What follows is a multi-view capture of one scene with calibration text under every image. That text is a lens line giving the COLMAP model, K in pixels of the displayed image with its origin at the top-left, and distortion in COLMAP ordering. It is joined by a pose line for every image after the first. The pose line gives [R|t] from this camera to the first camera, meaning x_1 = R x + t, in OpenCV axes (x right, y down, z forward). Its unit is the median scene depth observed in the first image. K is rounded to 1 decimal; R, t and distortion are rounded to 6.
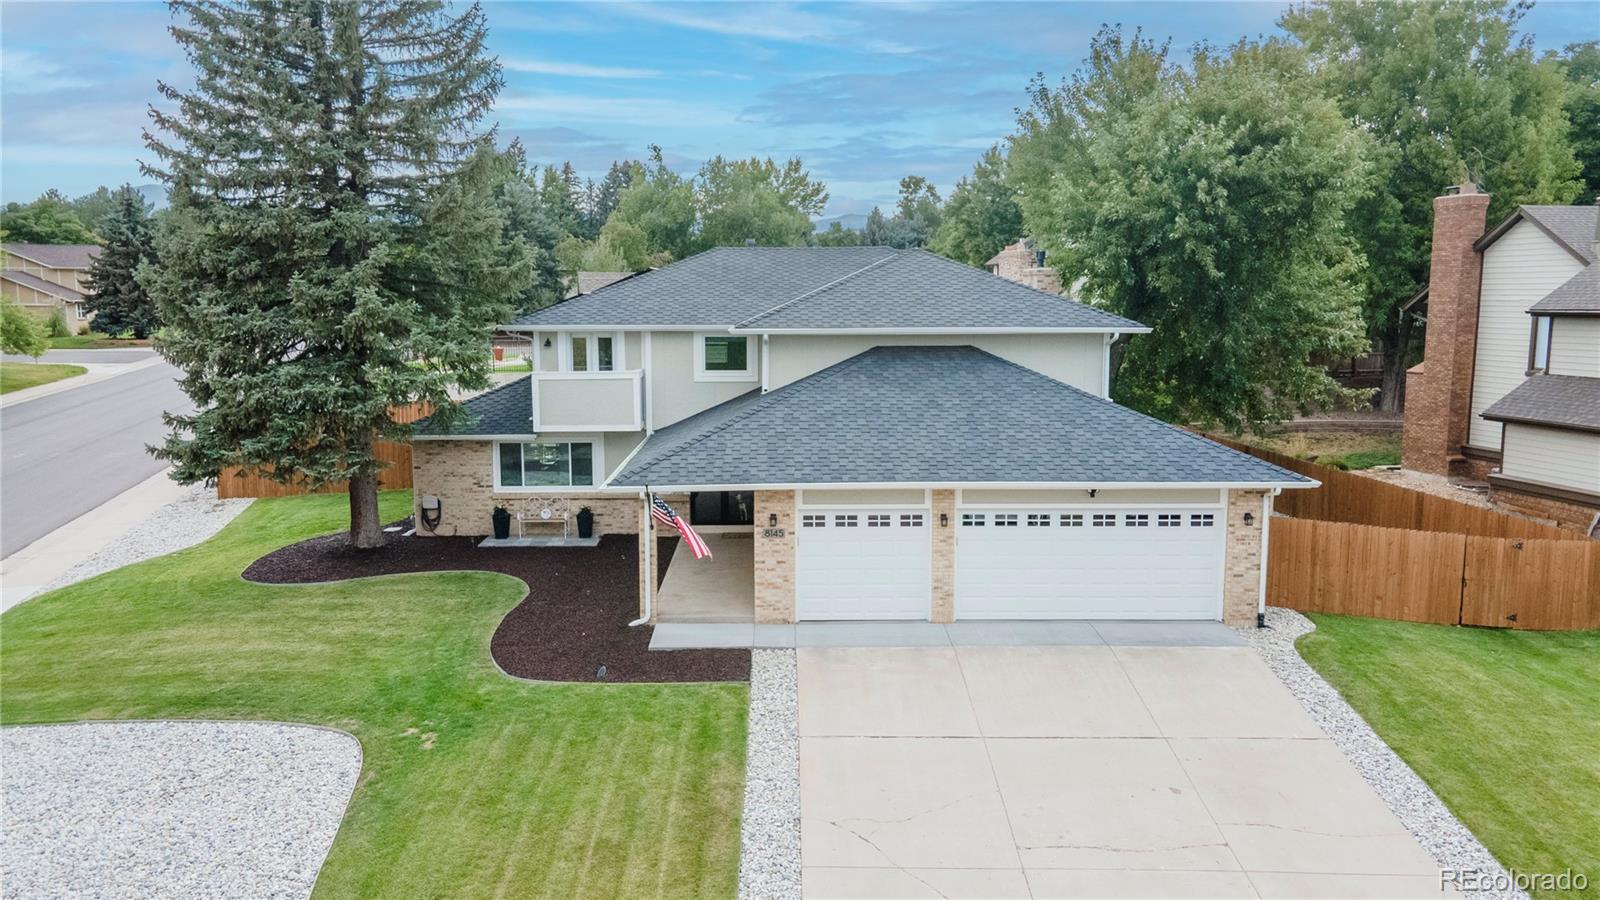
lens RADIAL K [[1183.2, 0, 800.0], [0, 1183.2, 450.0], [0, 0, 1]] dist [0.008241, 0.090042]
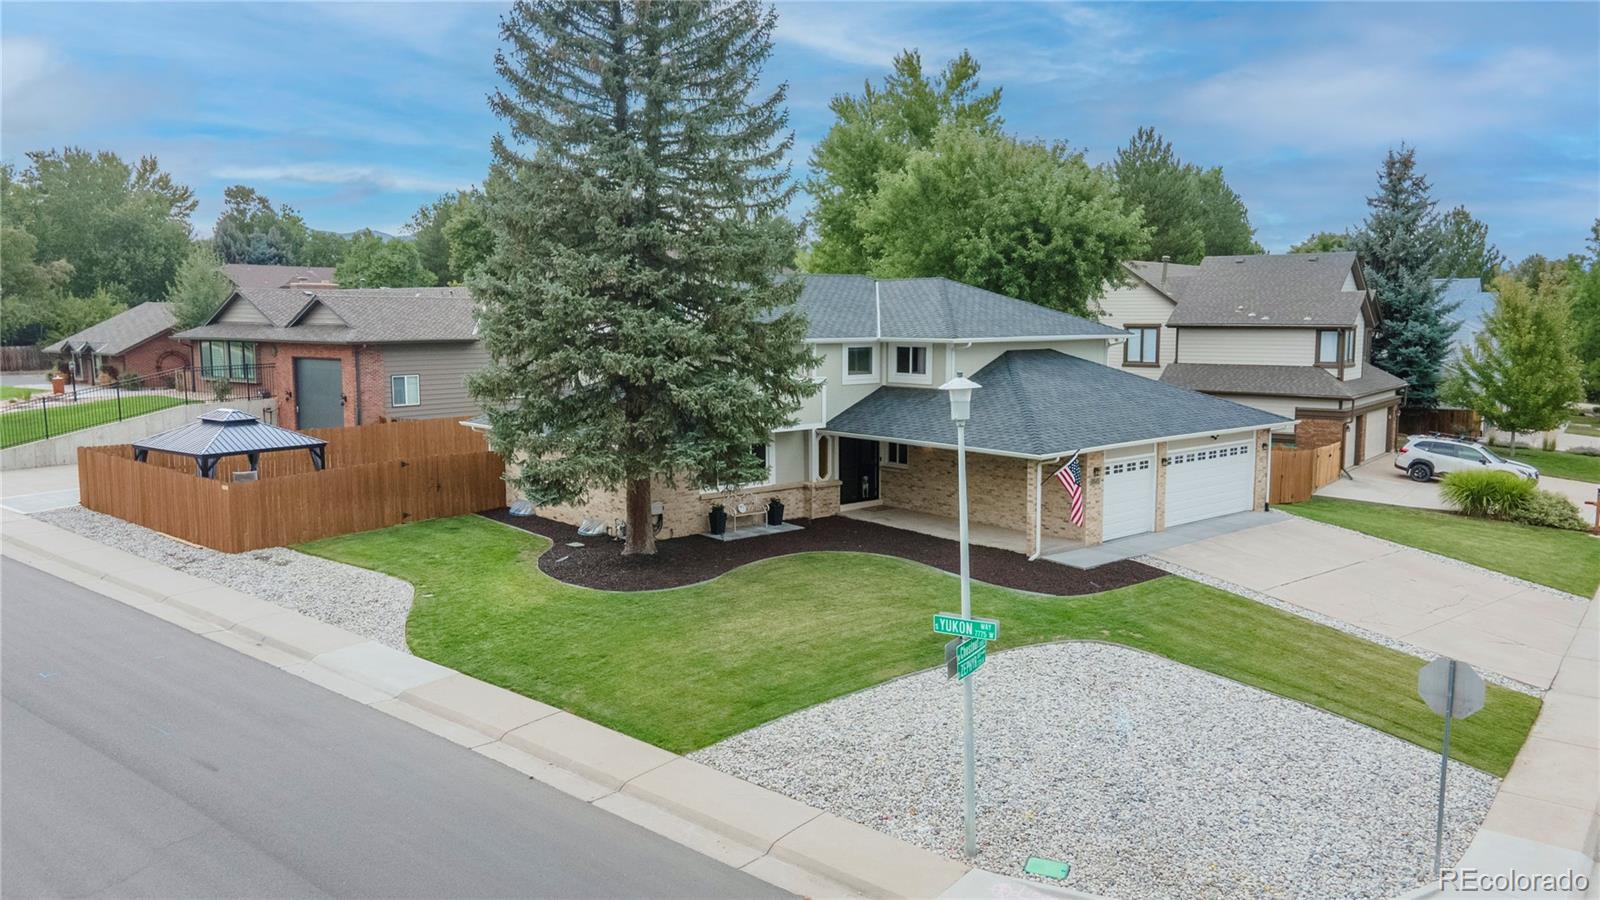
lens RADIAL K [[1183.2, 0, 800.0], [0, 1183.2, 450.0], [0, 0, 1]] dist [0.008241, 0.090042]
pose [[0.754322, -0.072716, 0.652466, -1.187630], [0.084742, 0.996317, 0.013066, -0.014285], [-0.651013, 0.045435, 0.757706, 0.157395]]
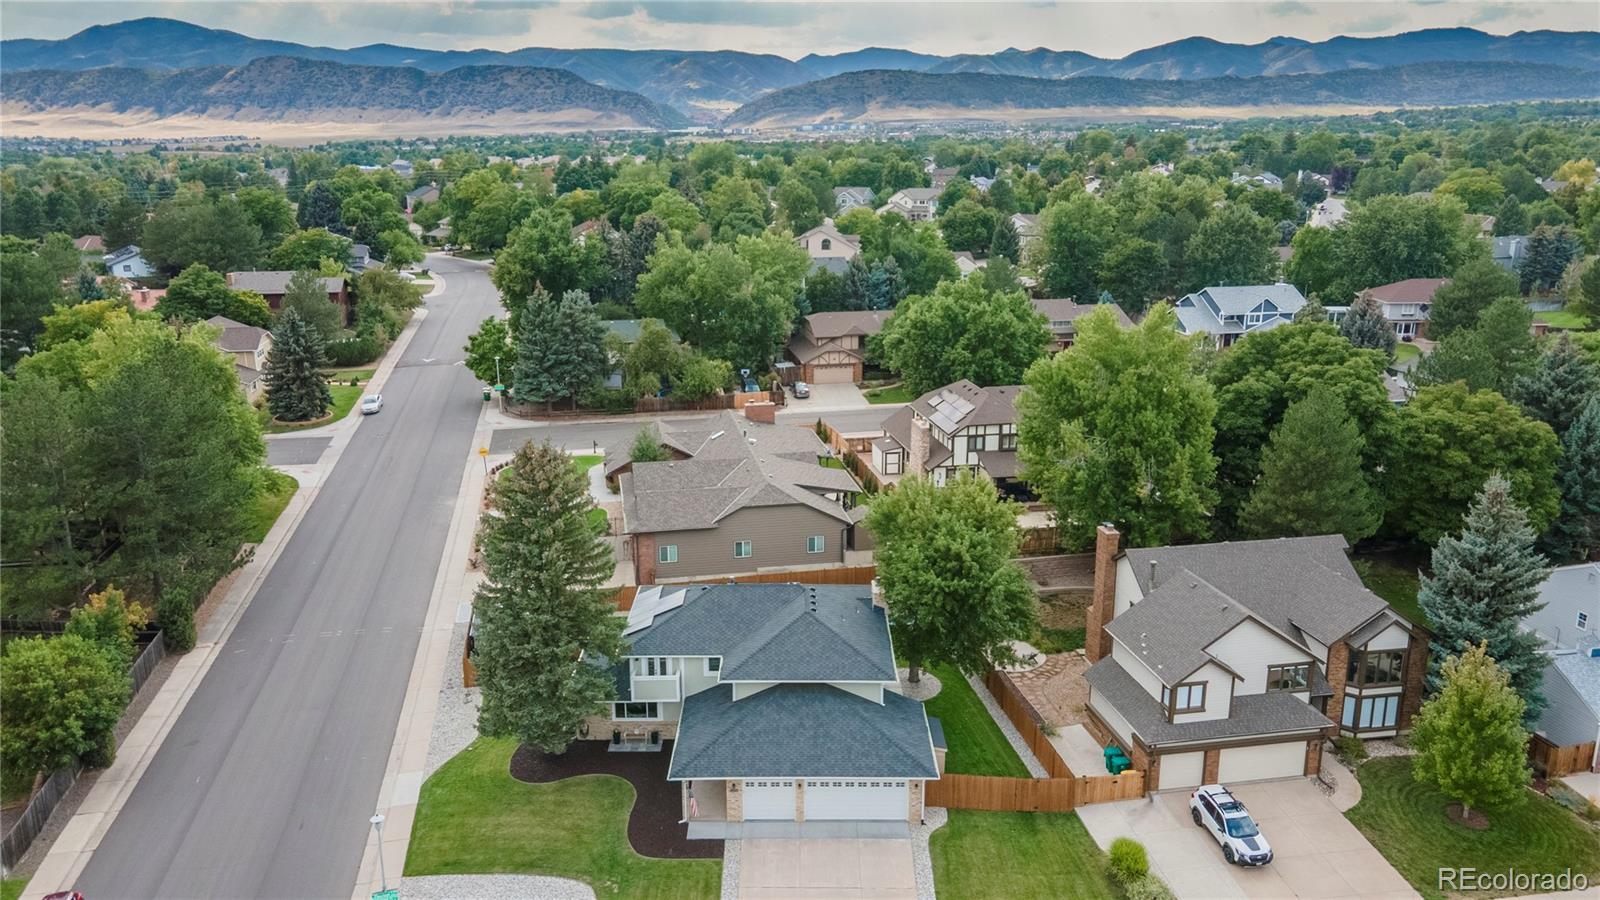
lens RADIAL K [[1216.2, 0, 800.0], [0, 1216.2, 450.0], [0, 0, 1]] dist [-0.001801, 0.098997]
pose [[0.999847, 0.002777, -0.017259, 0.164386], [-0.000196, 0.989018, 0.147794, -1.049149], [0.017479, -0.147768, 0.988868, -1.506916]]
